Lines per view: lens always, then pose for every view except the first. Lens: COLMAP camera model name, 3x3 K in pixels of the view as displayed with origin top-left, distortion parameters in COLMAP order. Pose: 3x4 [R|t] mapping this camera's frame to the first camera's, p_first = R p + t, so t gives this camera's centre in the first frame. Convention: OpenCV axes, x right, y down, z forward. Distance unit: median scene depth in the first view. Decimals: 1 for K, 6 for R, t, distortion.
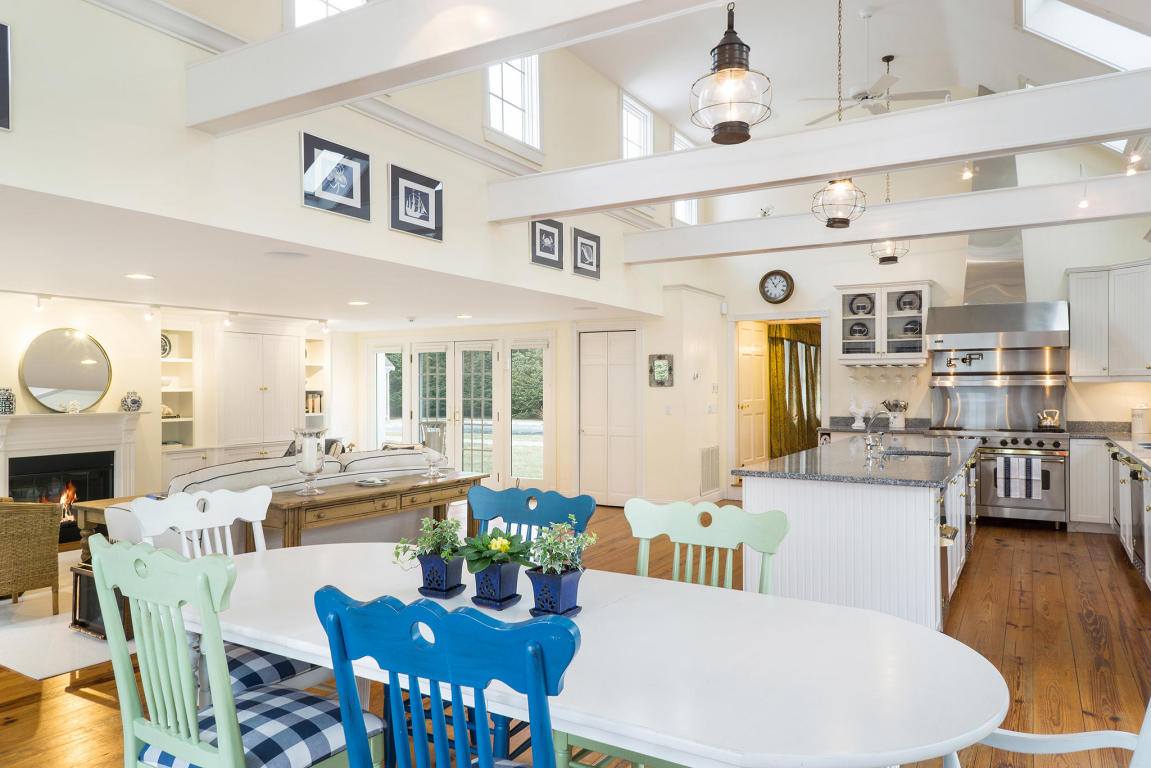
lens RADIAL K [[777.1, 0, 567.5], [0, 777.1, 386.2], [0, 0, 1]] dist [0.014956, -0.002720]
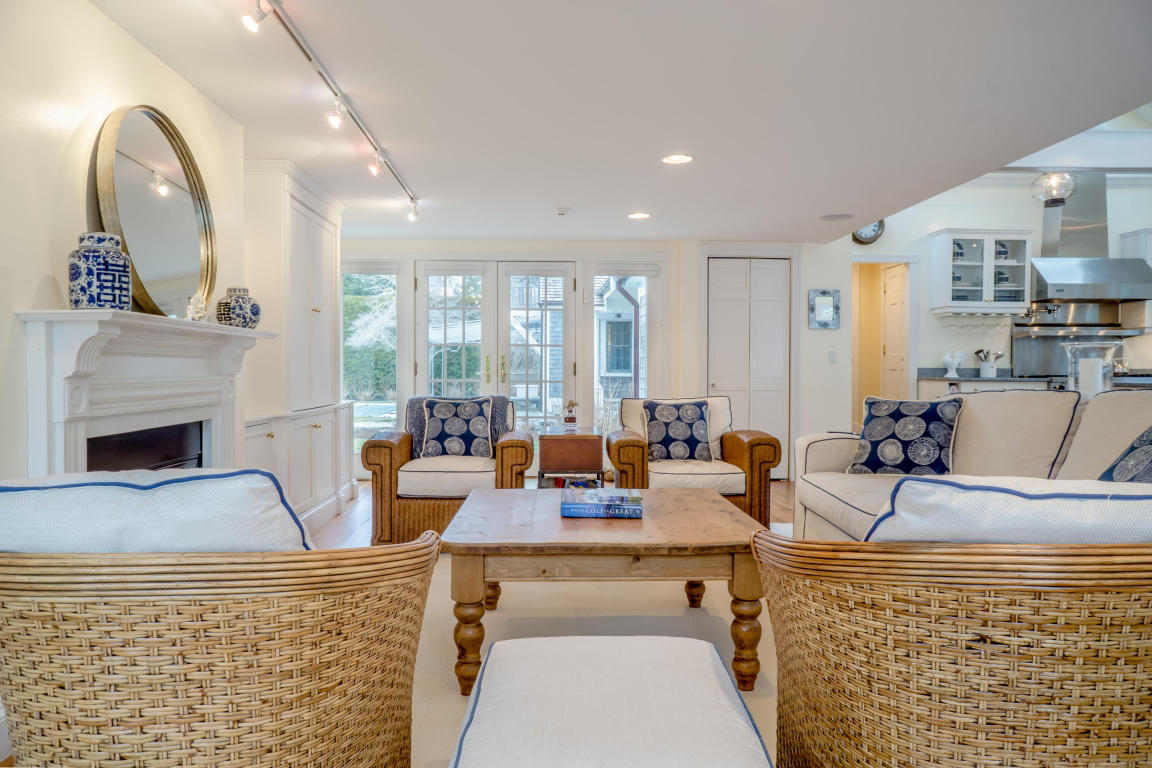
lens RADIAL K [[777.8, 0, 568.0], [0, 777.8, 386.2], [0, 0, 1]] dist [0.014956, -0.002720]
pose [[0.829424, -0.005946, 0.558588, -0.583452], [-0.004463, 0.999841, 0.017269, 0.049684], [-0.558602, -0.016816, 0.829266, 0.476211]]
